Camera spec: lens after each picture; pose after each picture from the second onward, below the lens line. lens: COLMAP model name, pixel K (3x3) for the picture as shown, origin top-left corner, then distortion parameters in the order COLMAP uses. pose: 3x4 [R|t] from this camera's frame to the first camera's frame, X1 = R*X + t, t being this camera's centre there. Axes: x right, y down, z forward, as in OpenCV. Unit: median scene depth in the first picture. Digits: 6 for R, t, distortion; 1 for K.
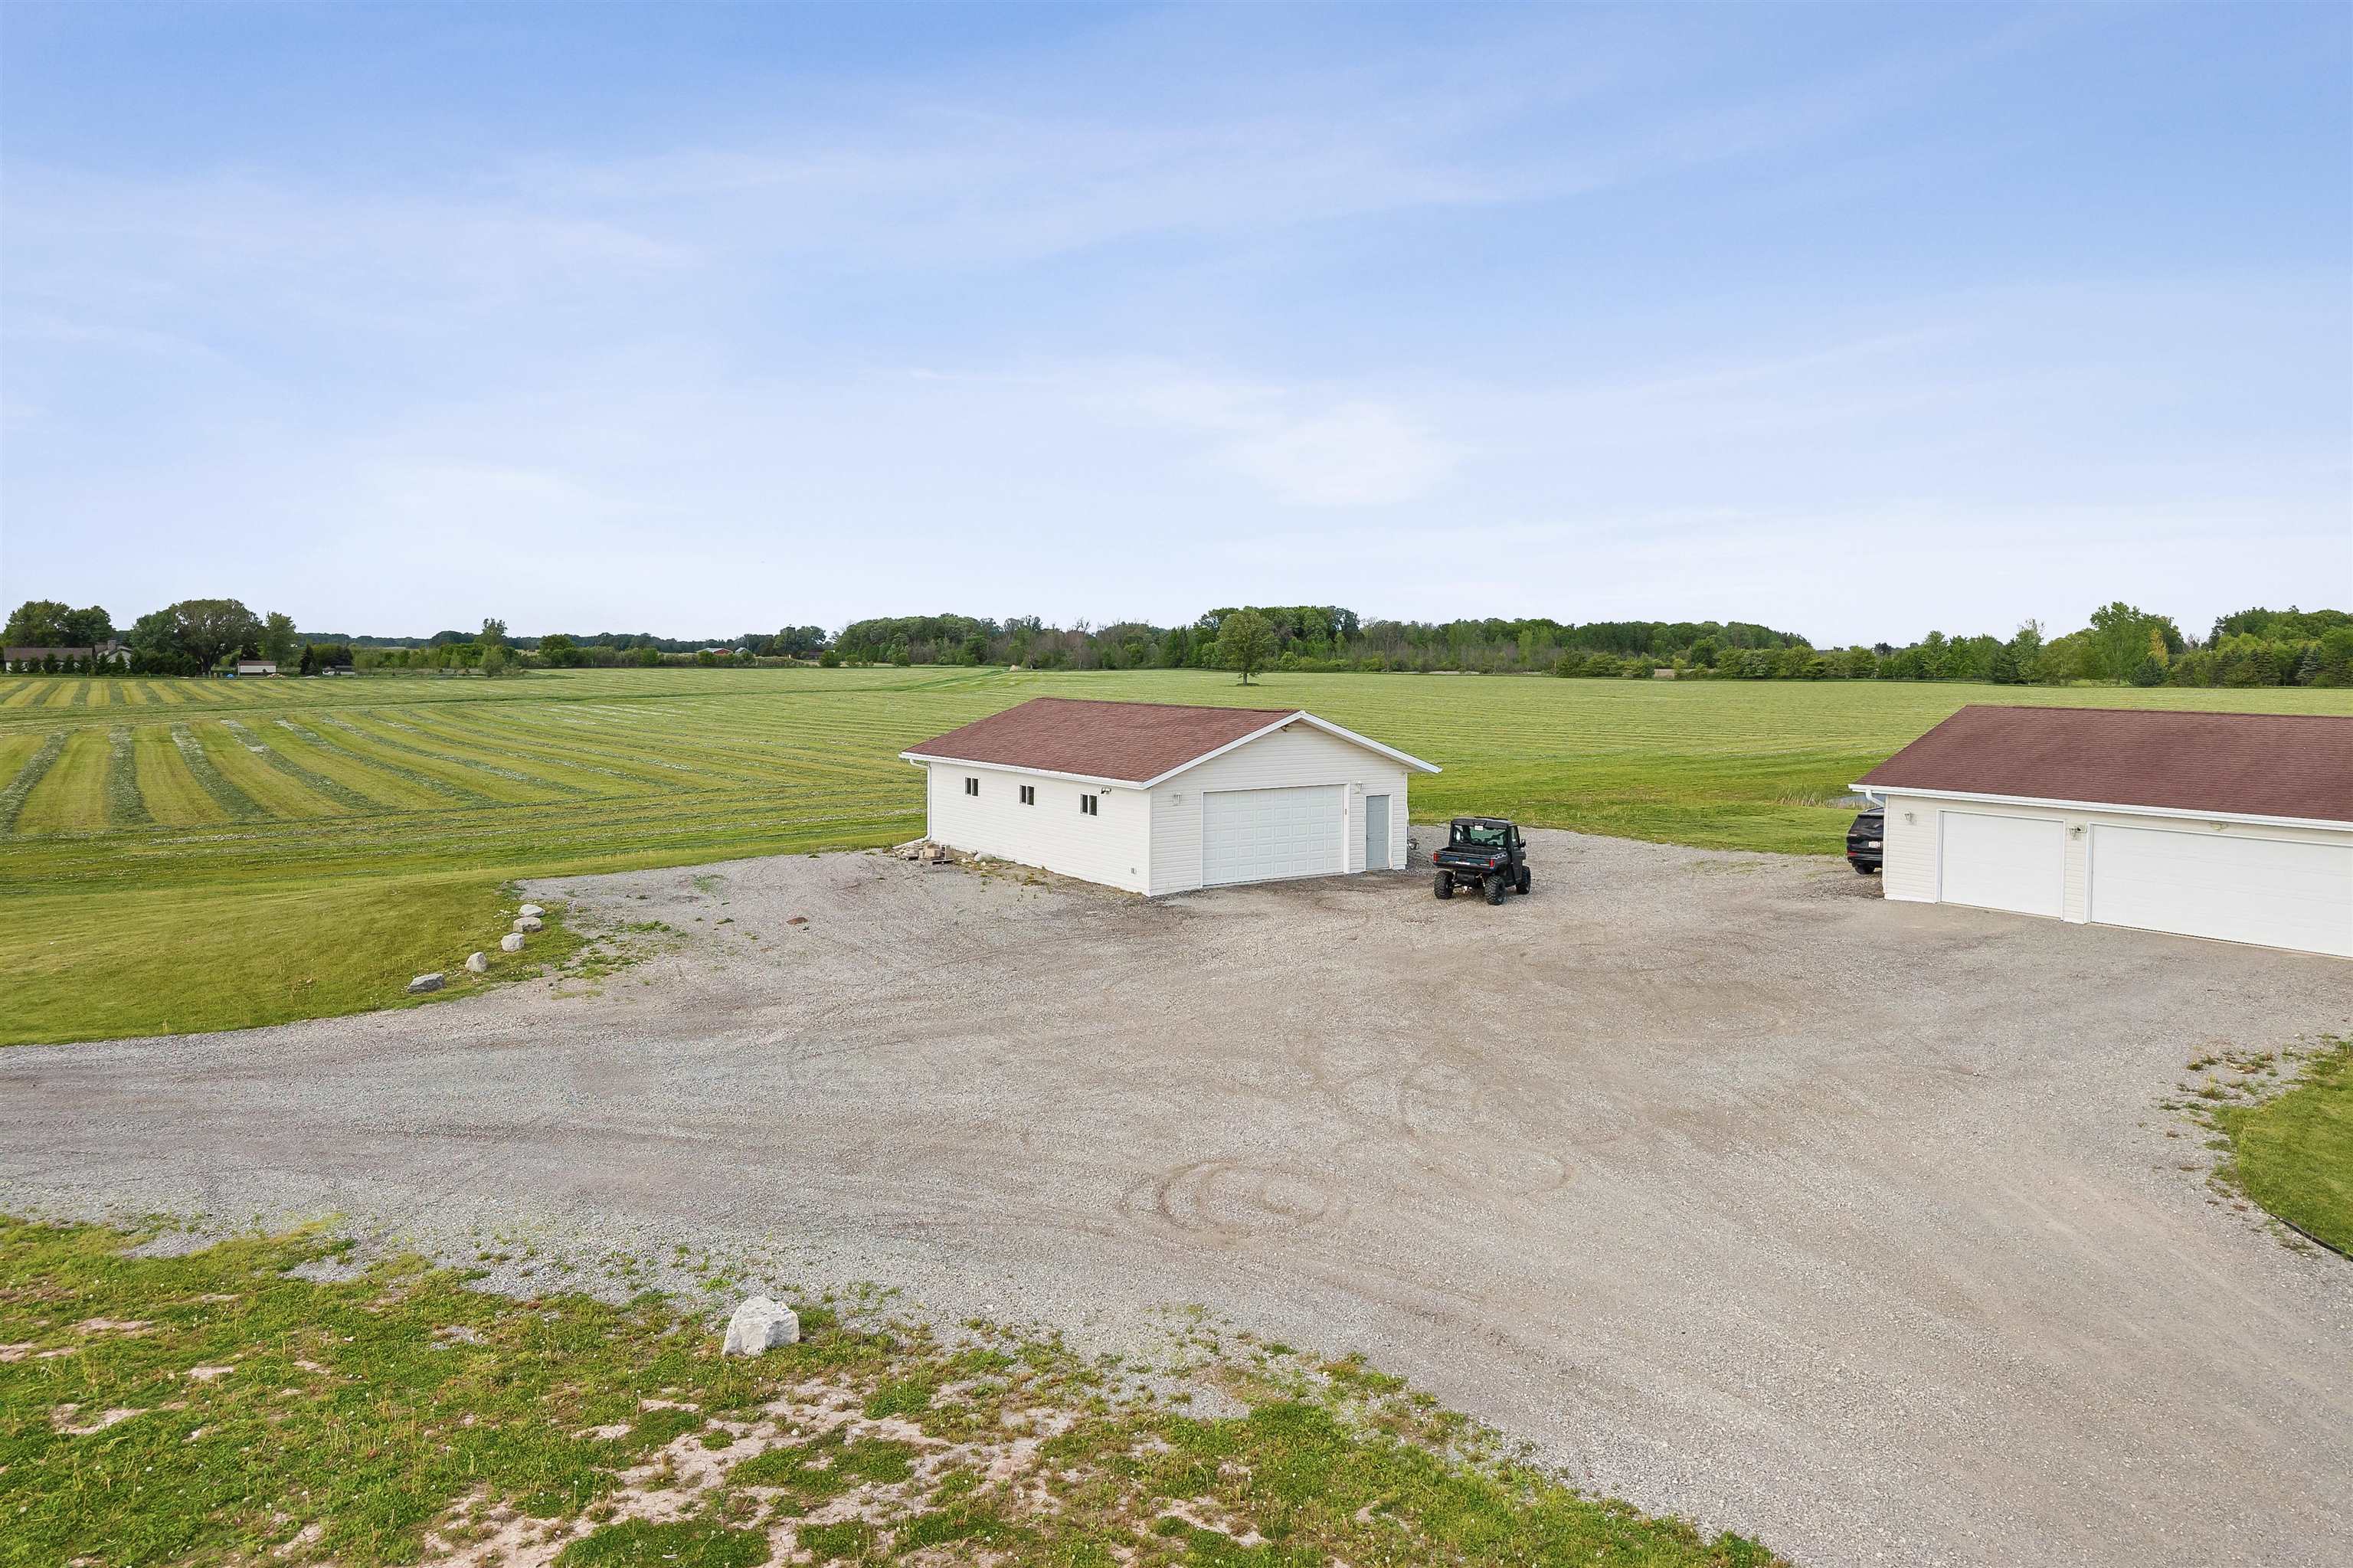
lens RADIAL K [[1567.4, 0, 1176.5], [0, 1567.4, 784.0], [0, 0, 1]] dist [0.002664, 0.000849]
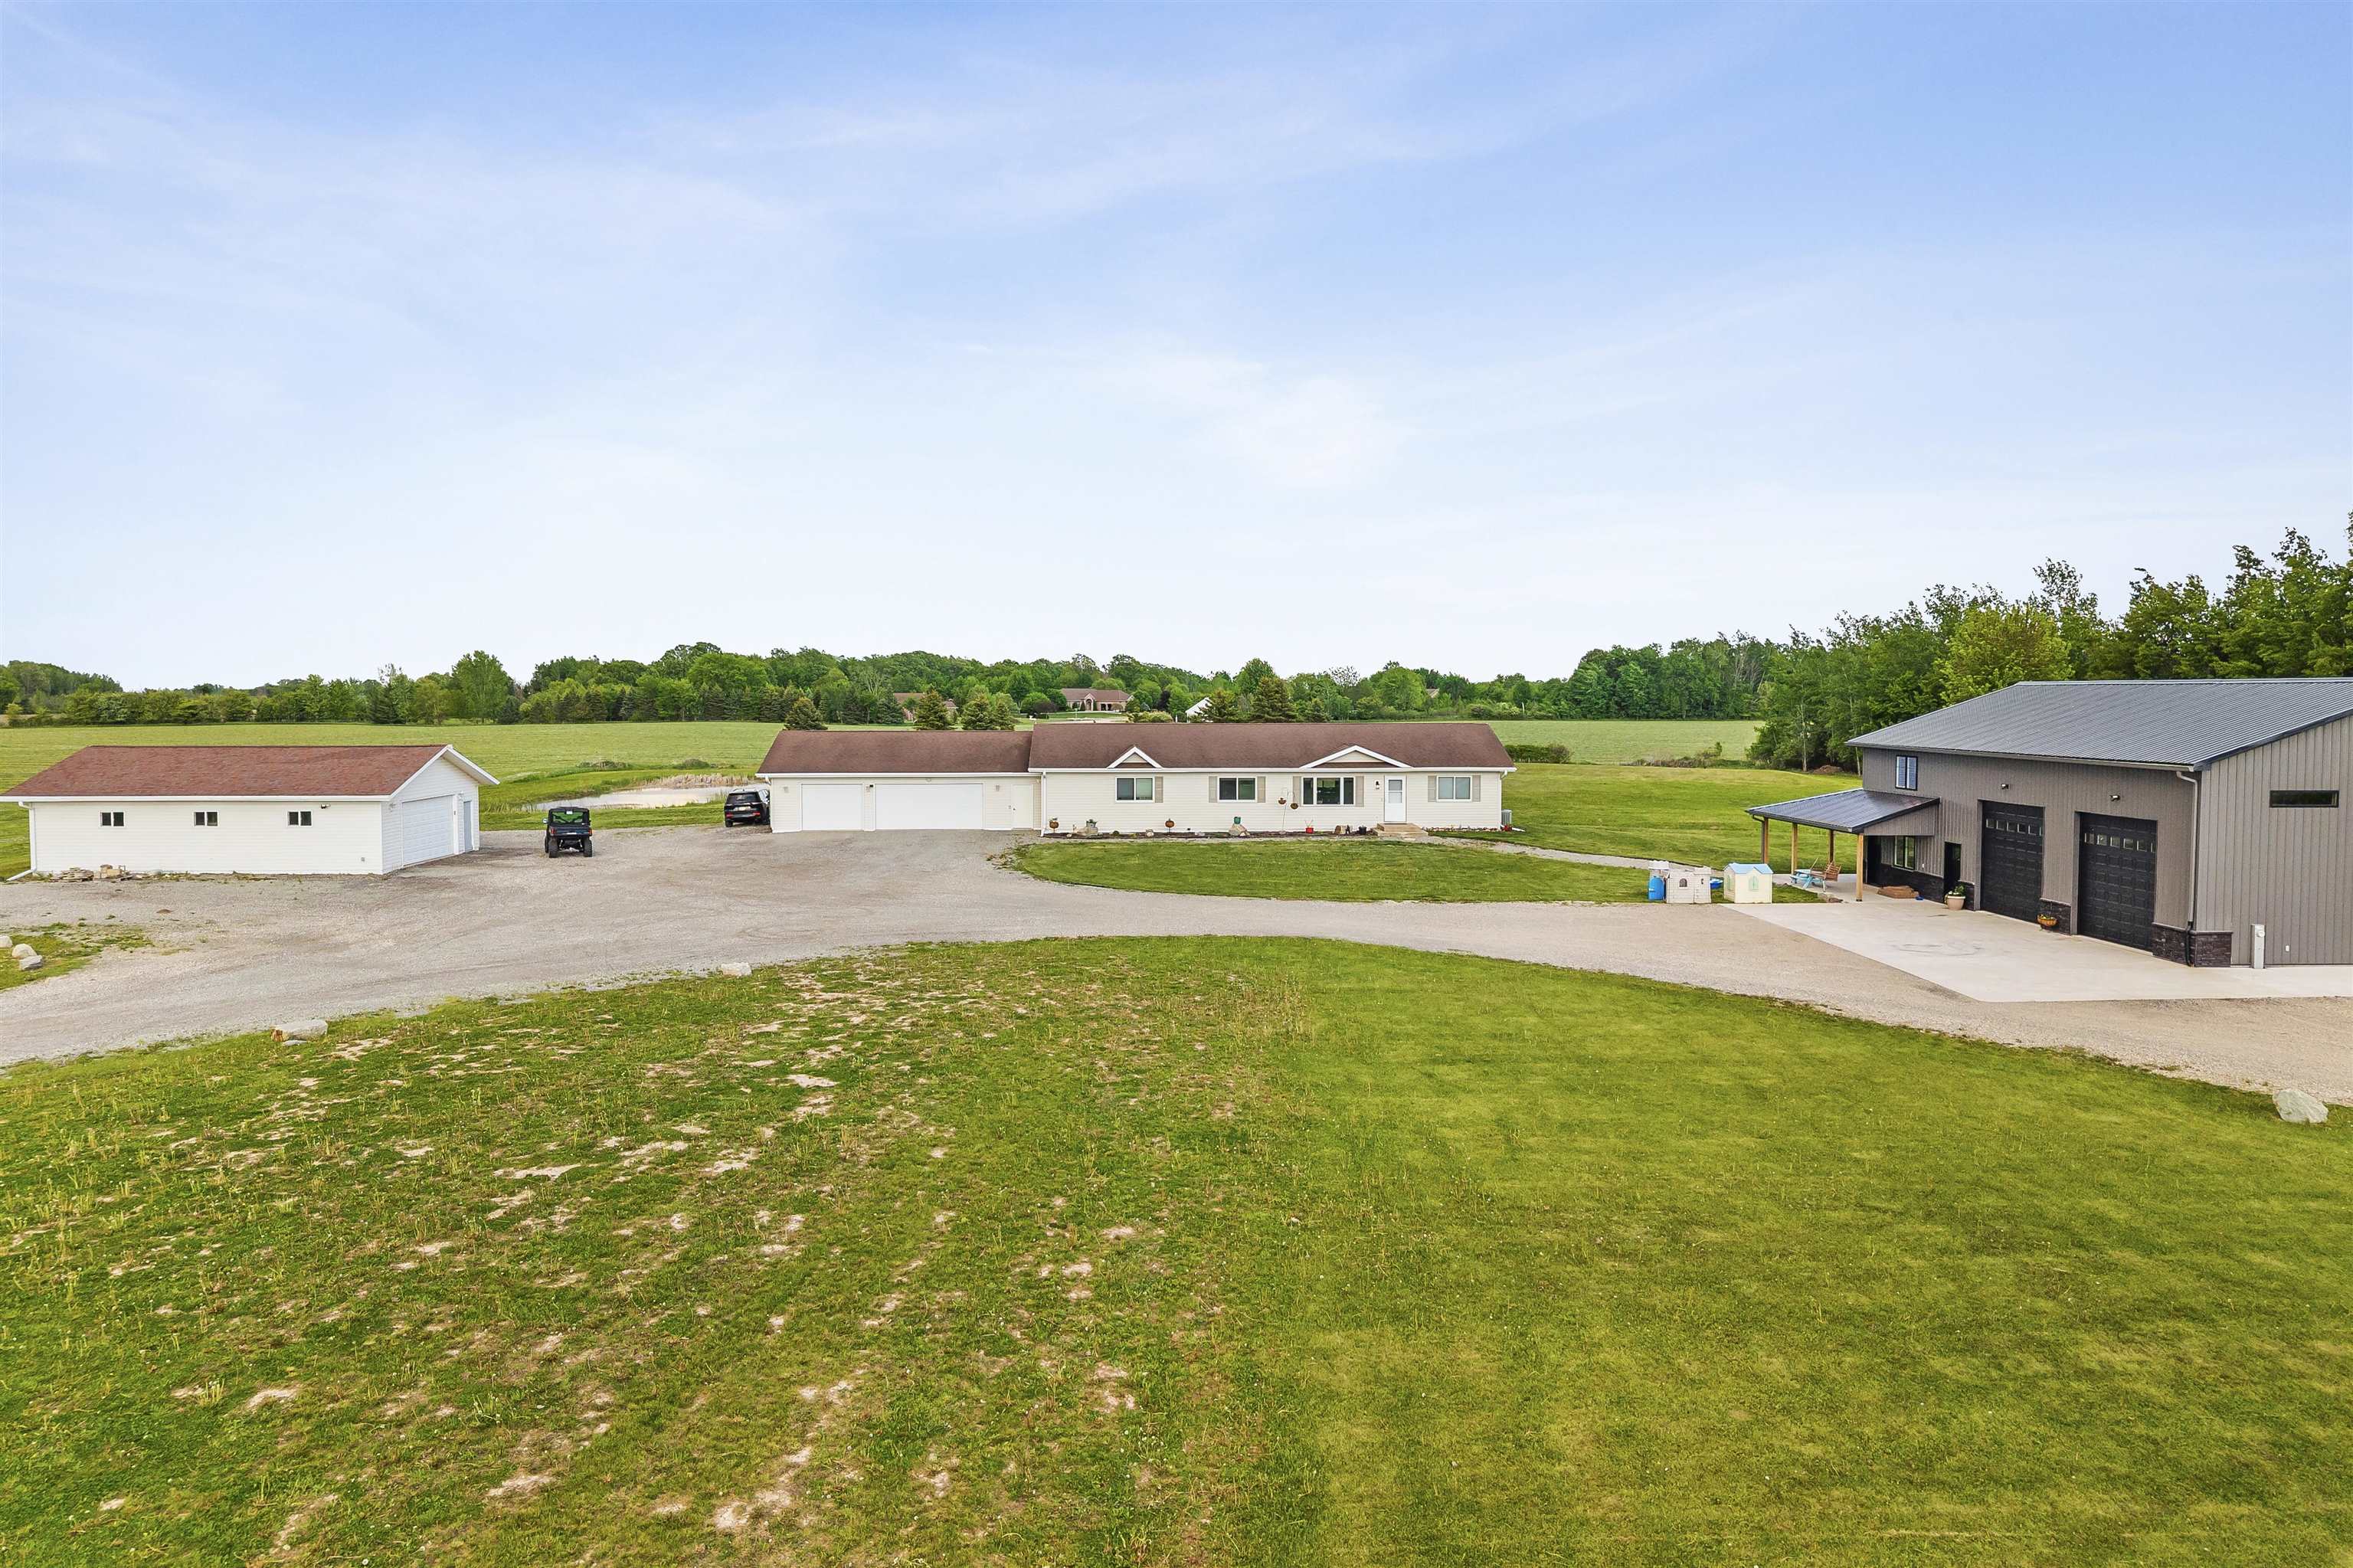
lens RADIAL K [[1567.4, 0, 1176.5], [0, 1567.4, 784.0], [0, 0, 1]] dist [0.002664, 0.000849]
pose [[0.538766, -0.052220, 0.840835, -0.107494], [0.073891, 0.997160, 0.014583, 0.002690], [-0.839208, 0.054274, 0.541095, -0.054520]]
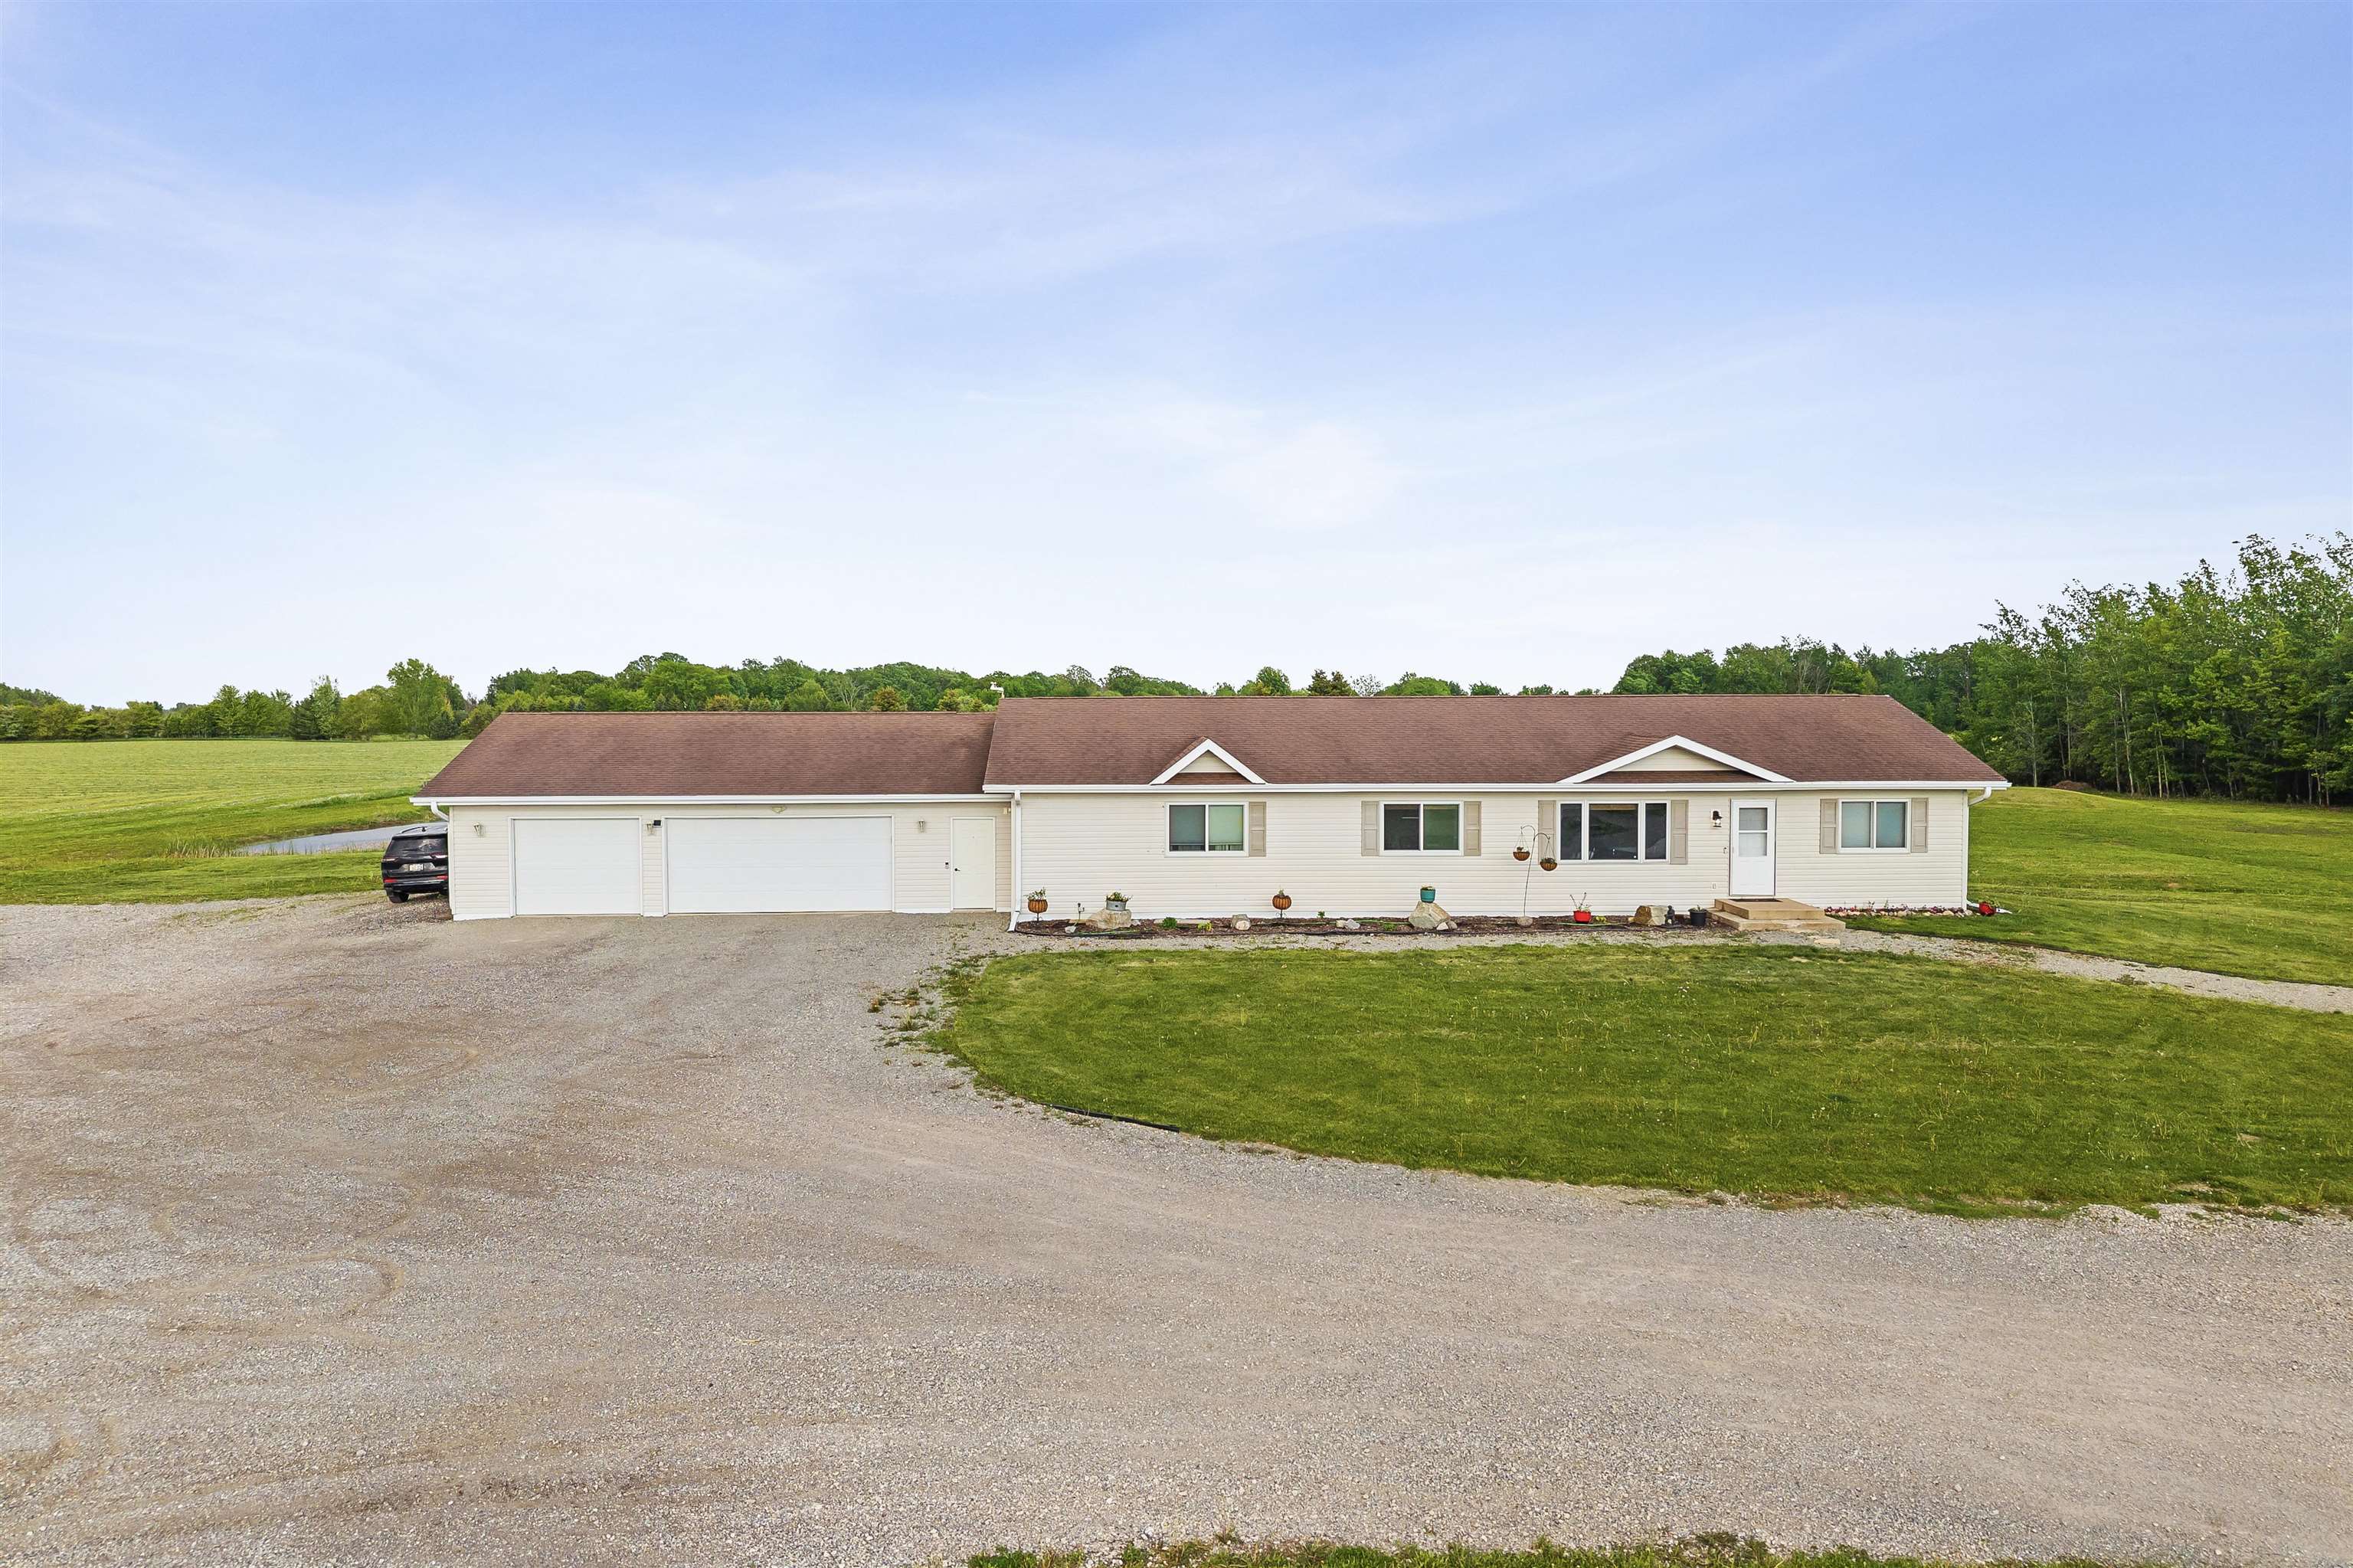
lens RADIAL K [[1567.4, 0, 1176.5], [0, 1567.4, 784.0], [0, 0, 1]] dist [0.002664, 0.000849]
pose [[0.535799, -0.042917, 0.843254, -0.011430], [0.075772, 0.997122, 0.002603, 0.002802], [-0.840939, 0.062500, 0.537509, 0.017426]]
